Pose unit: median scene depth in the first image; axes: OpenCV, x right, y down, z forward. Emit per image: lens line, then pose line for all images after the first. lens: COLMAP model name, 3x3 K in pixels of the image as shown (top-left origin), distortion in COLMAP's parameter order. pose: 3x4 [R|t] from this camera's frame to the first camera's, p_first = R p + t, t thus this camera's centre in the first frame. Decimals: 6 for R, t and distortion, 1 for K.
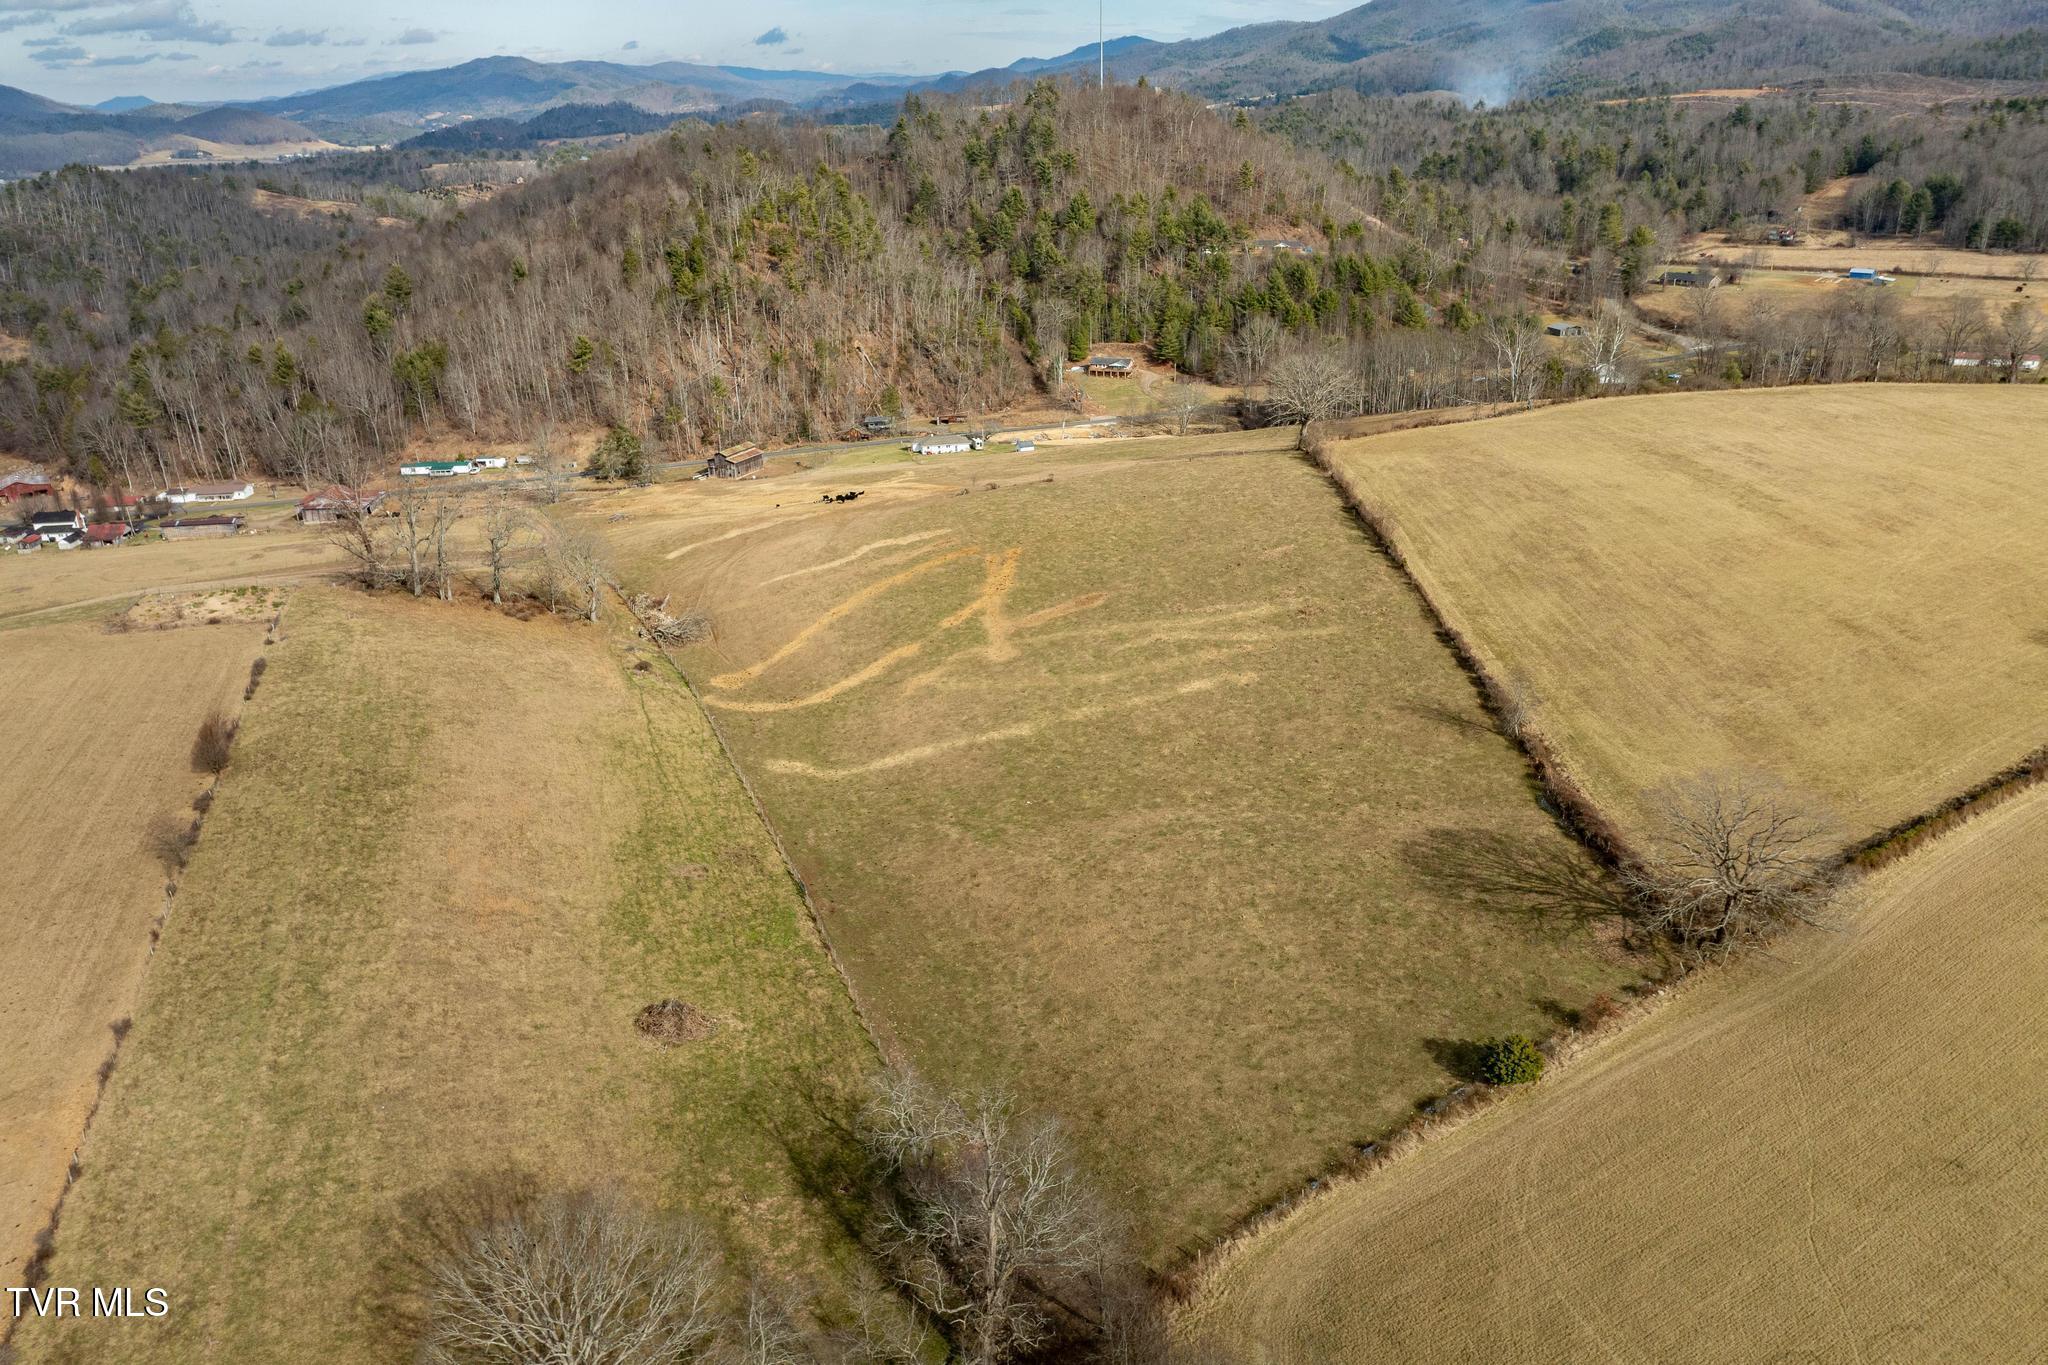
lens RADIAL K [[1443.3, 0, 1026.0], [0, 1443.3, 656.0], [0, 0, 1]] dist [-0.025816, -0.029262]
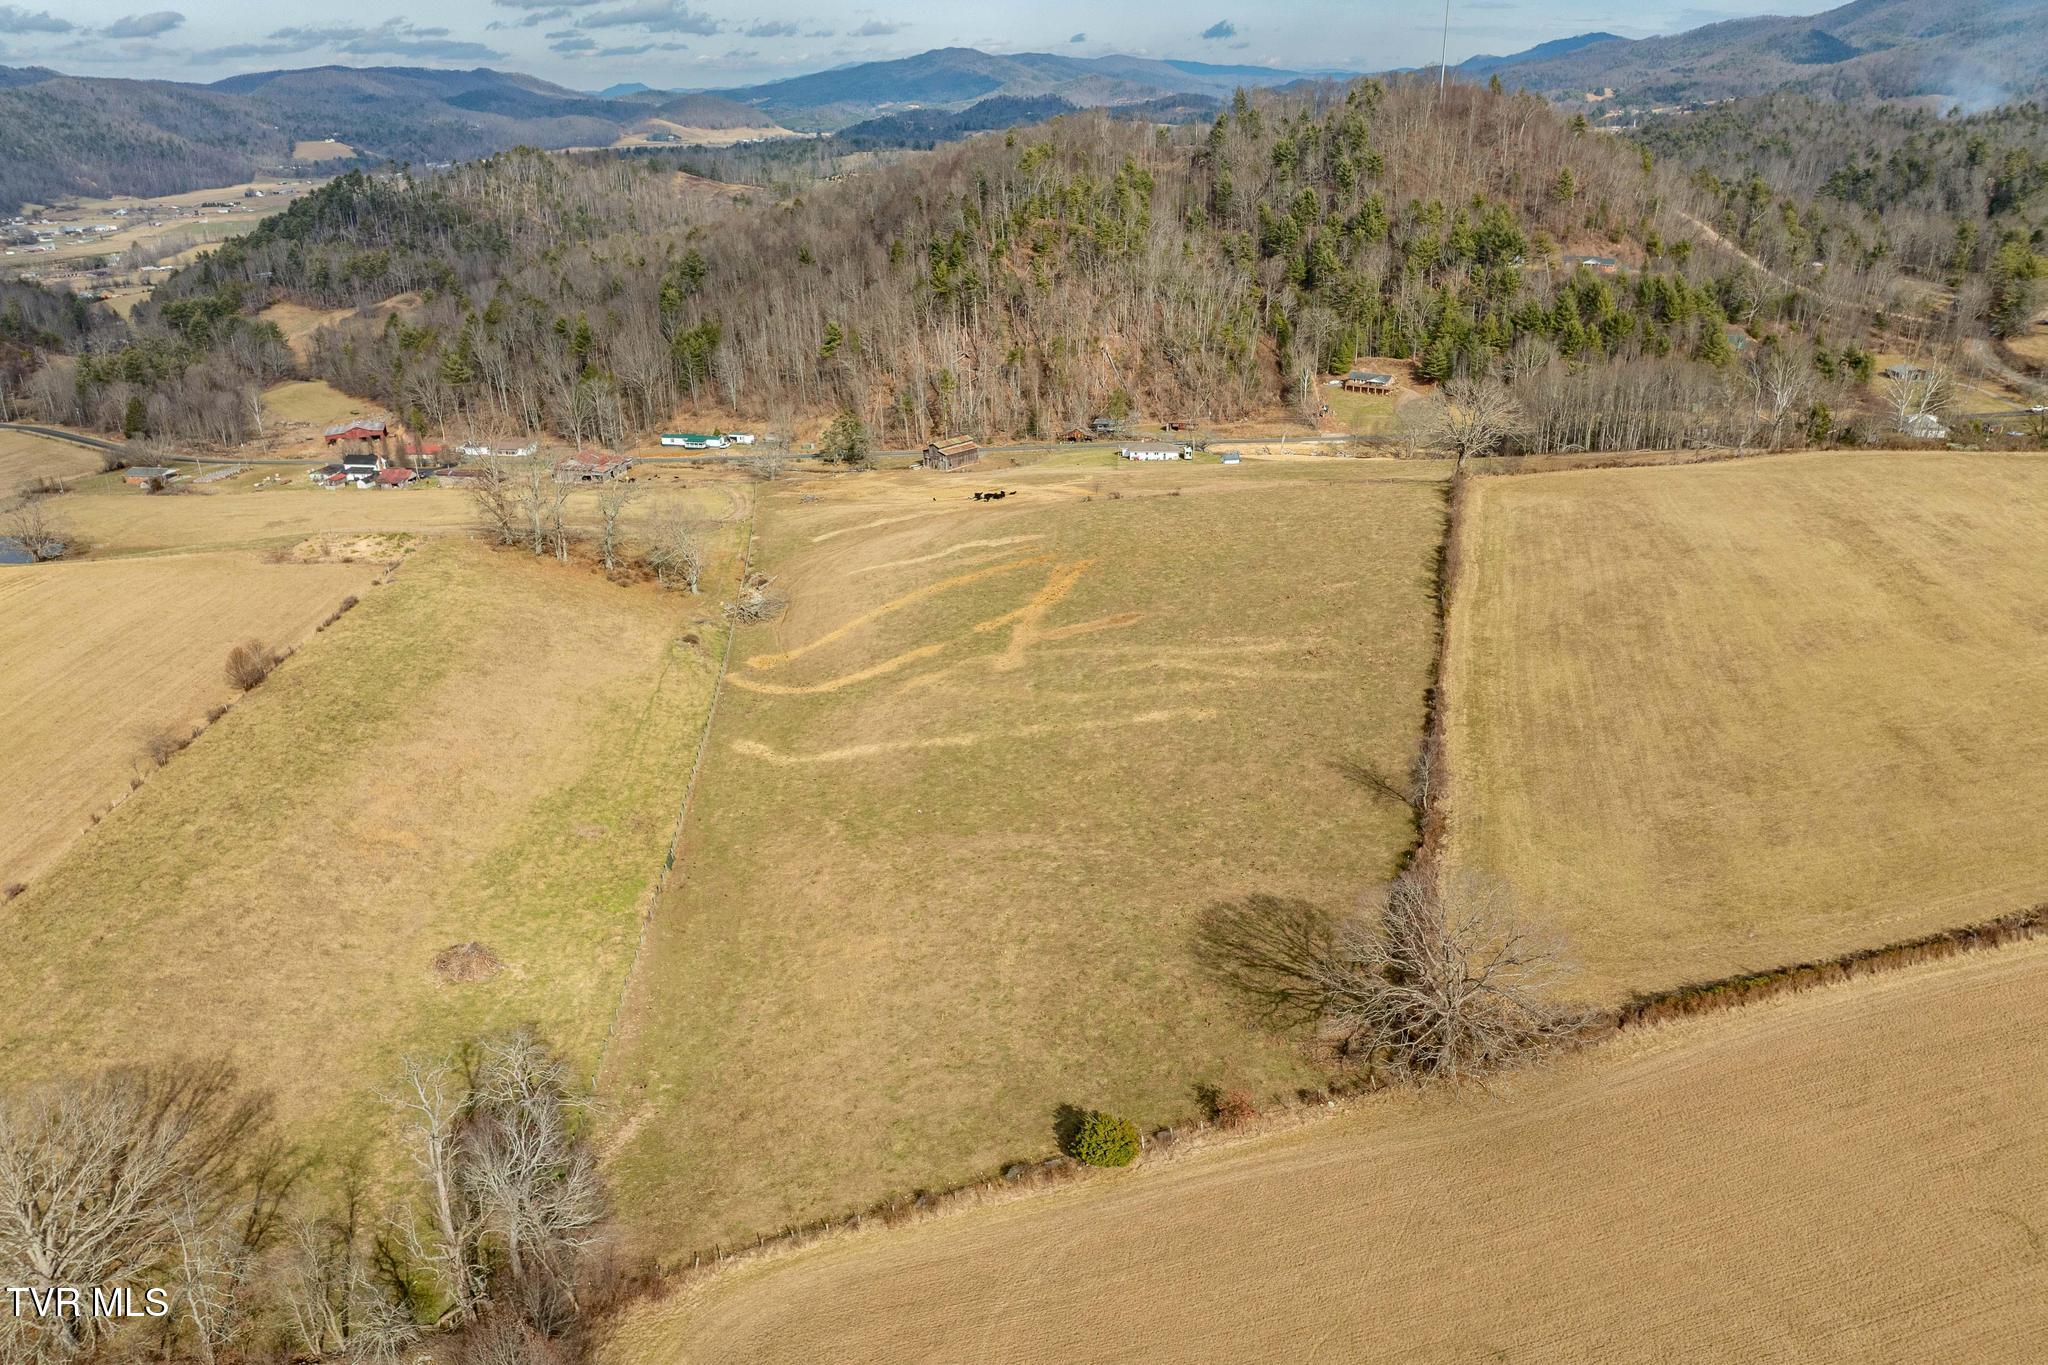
lens RADIAL K [[1440.5, 0, 1028.2], [0, 1440.5, 720.6], [0, 0, 1]] dist [-0.038721, 0.001783]
pose [[0.959694, 0.116831, -0.255612, 0.121456], [-0.105775, 0.992776, 0.056629, -0.009454], [0.260381, -0.027309, 0.965120, 0.021766]]
